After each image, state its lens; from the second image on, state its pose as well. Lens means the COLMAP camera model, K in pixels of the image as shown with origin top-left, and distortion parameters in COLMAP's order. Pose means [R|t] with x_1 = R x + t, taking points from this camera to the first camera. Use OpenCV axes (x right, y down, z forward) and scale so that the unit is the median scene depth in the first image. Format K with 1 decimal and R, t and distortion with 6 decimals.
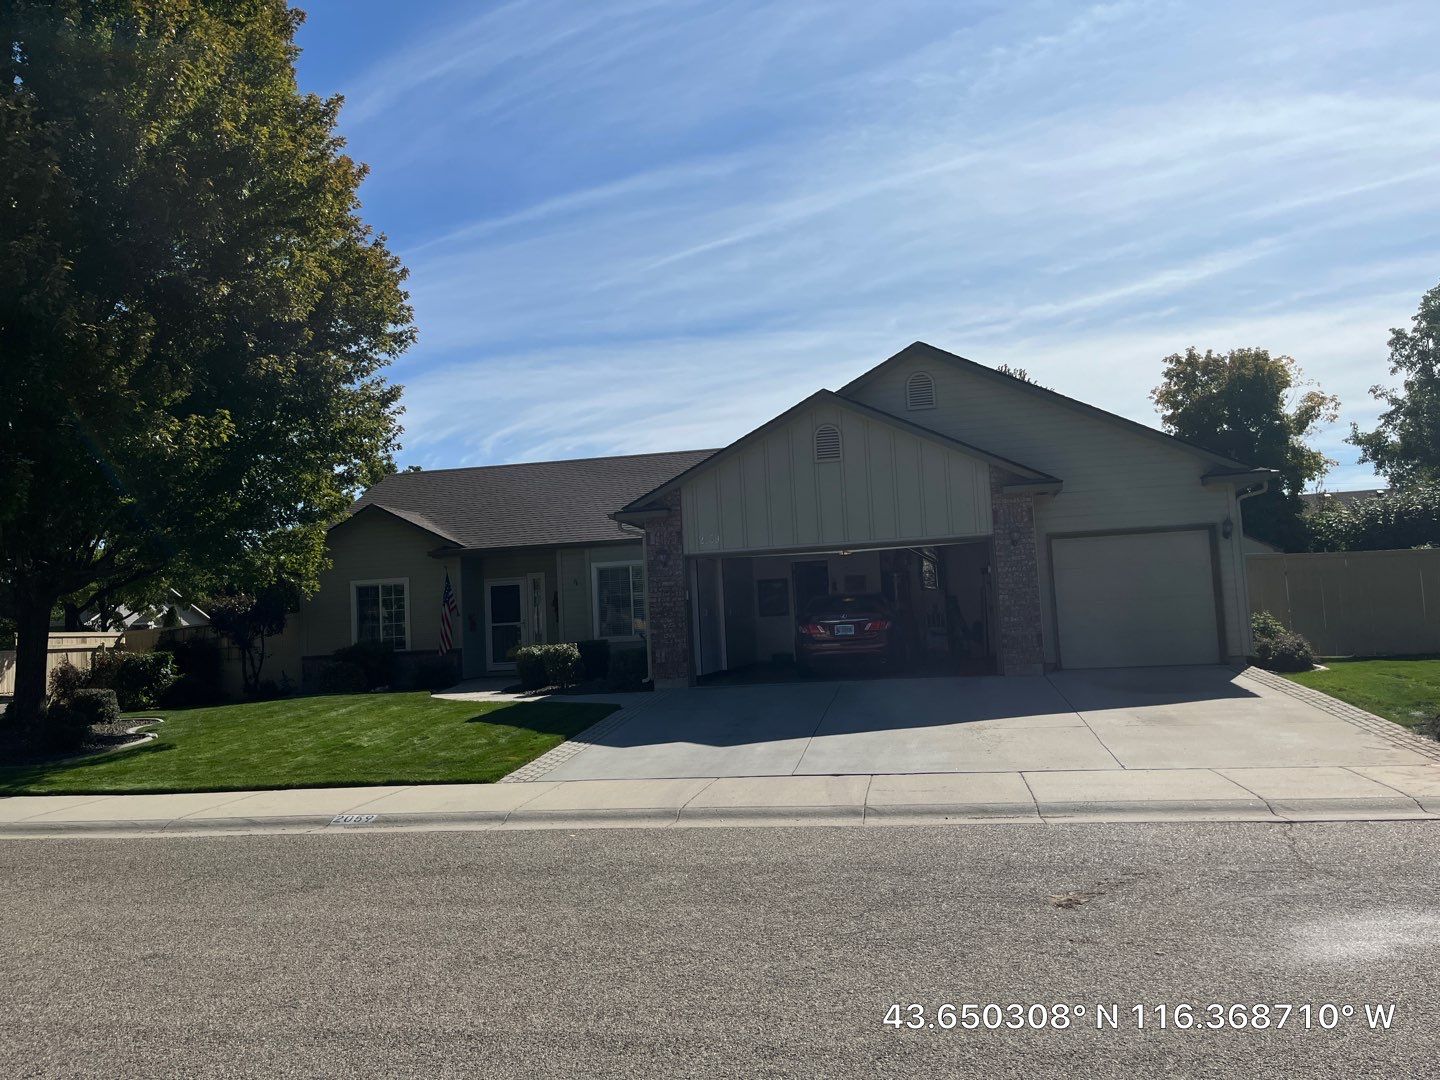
lens RADIAL K [[1071.4, 0, 726.2], [0, 1071.4, 532.5], [0, 0, 1]] dist [0.082584, -0.106970]
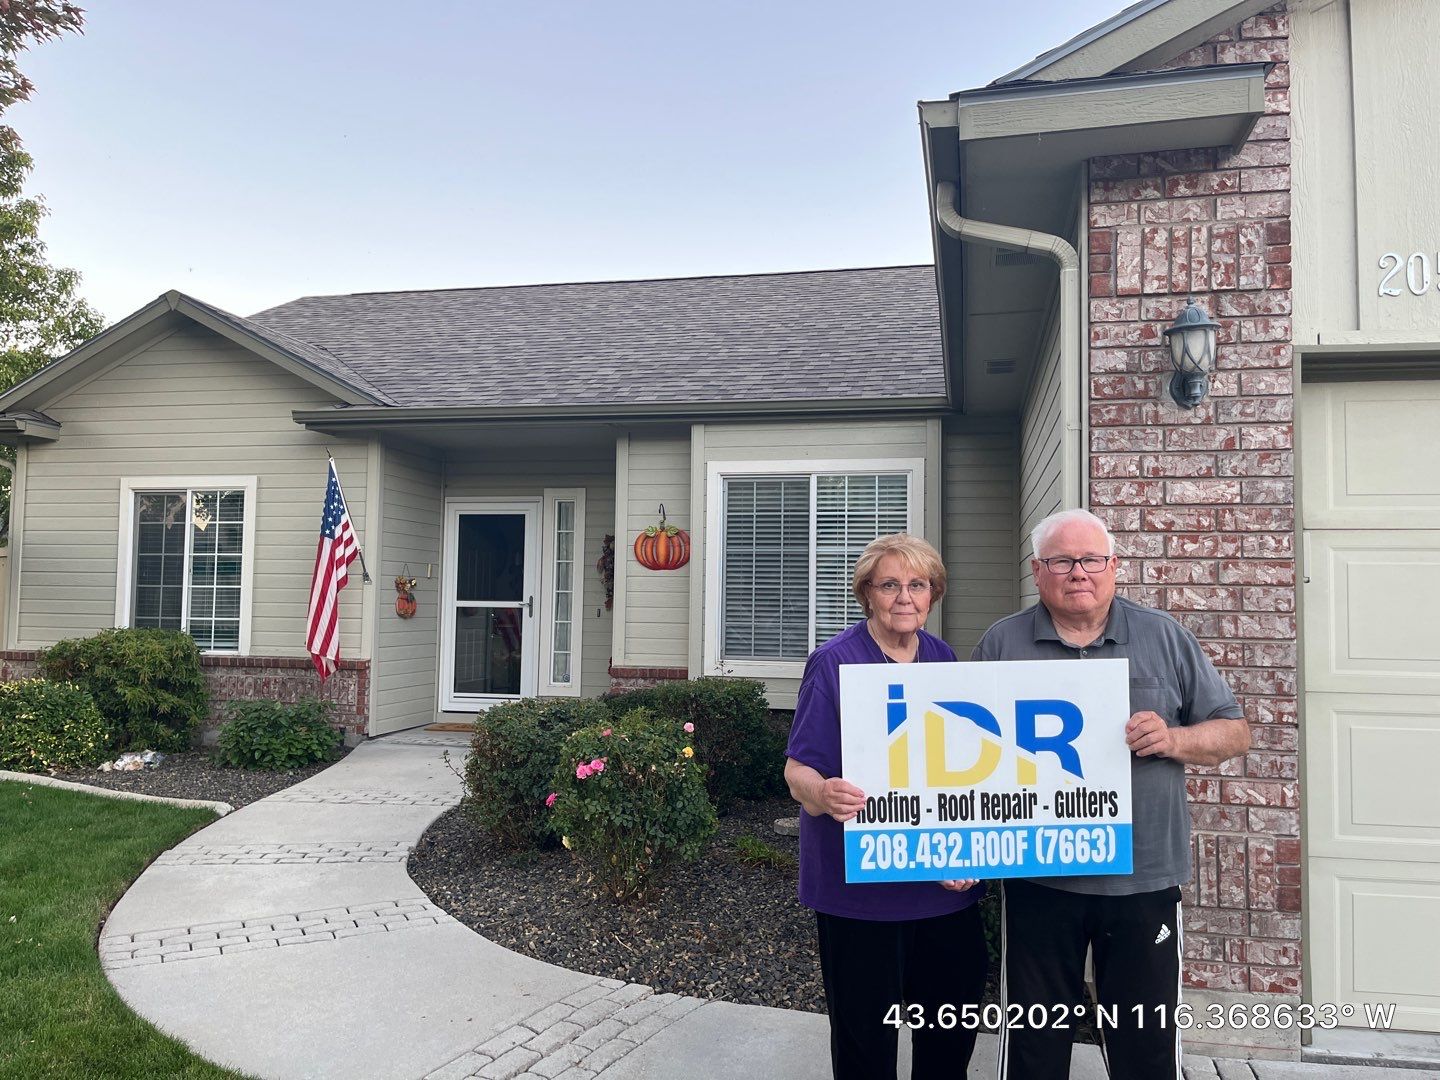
lens RADIAL K [[1071.4, 0, 726.2], [0, 1071.4, 532.5], [0, 0, 1]] dist [0.082584, -0.106970]
pose [[0.997539, 0.061922, -0.032883, -0.106202], [-0.061012, 0.997744, 0.027992, 0.042107], [0.034542, -0.025916, 0.999067, 0.618583]]
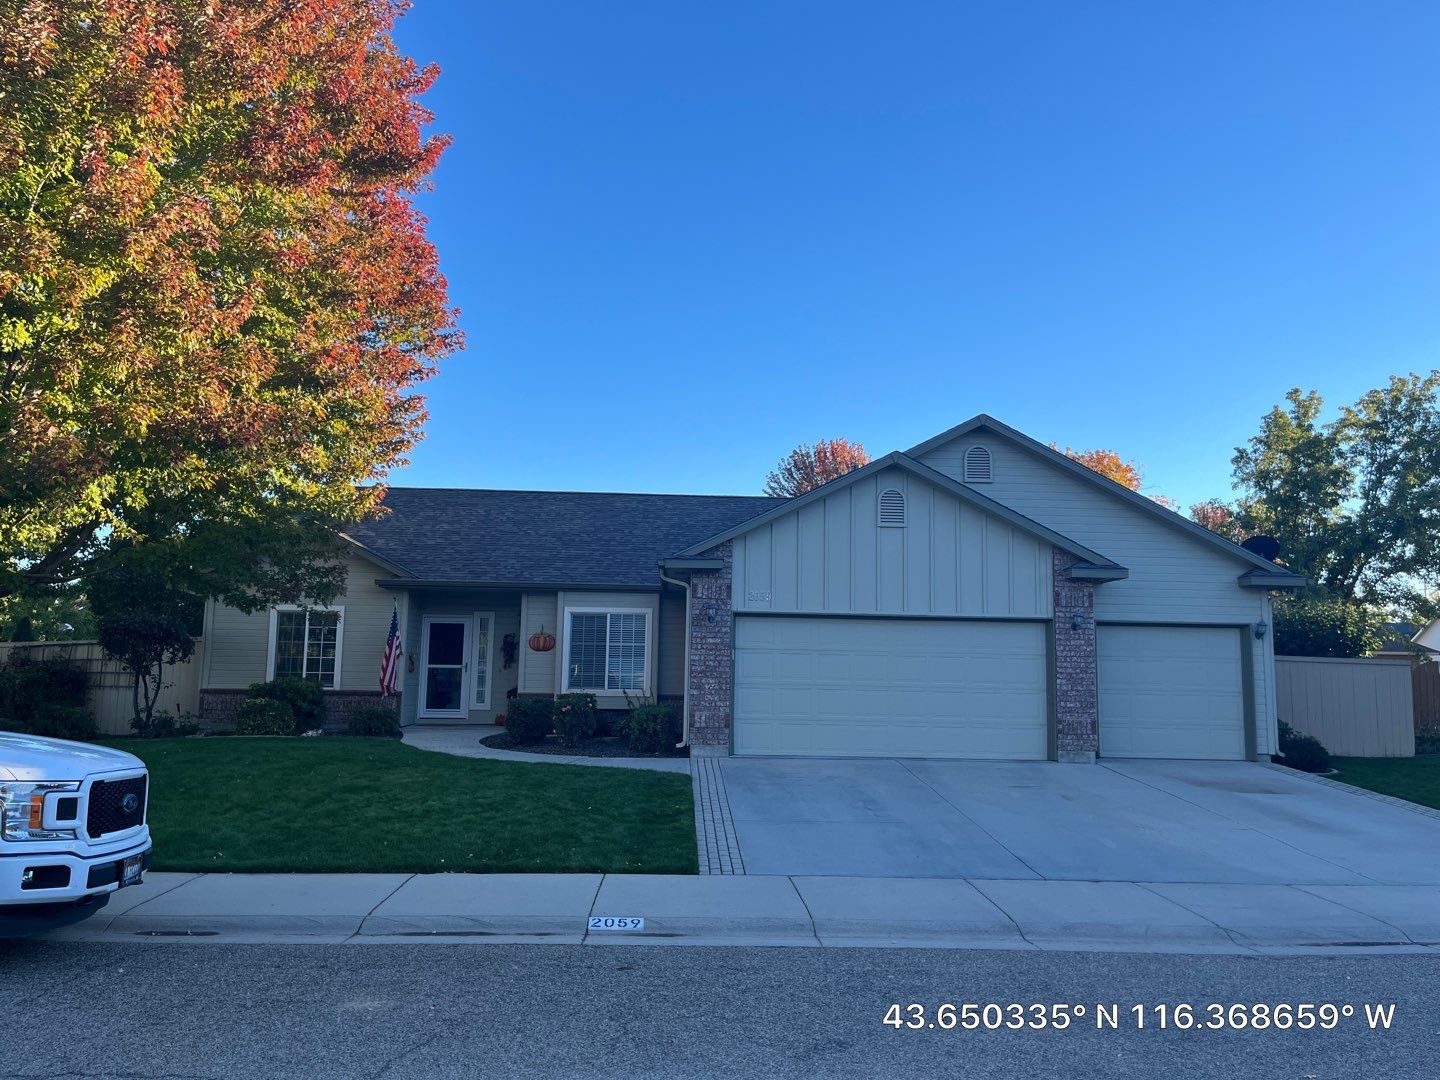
lens RADIAL K [[1071.4, 0, 726.2], [0, 1071.4, 532.5], [0, 0, 1]] dist [0.082584, -0.106970]
pose [[0.969639, 0.095827, 0.224983, -0.203974], [-0.086019, 0.994881, -0.053025, 0.002362], [-0.228912, 0.032062, 0.972919, 0.076574]]
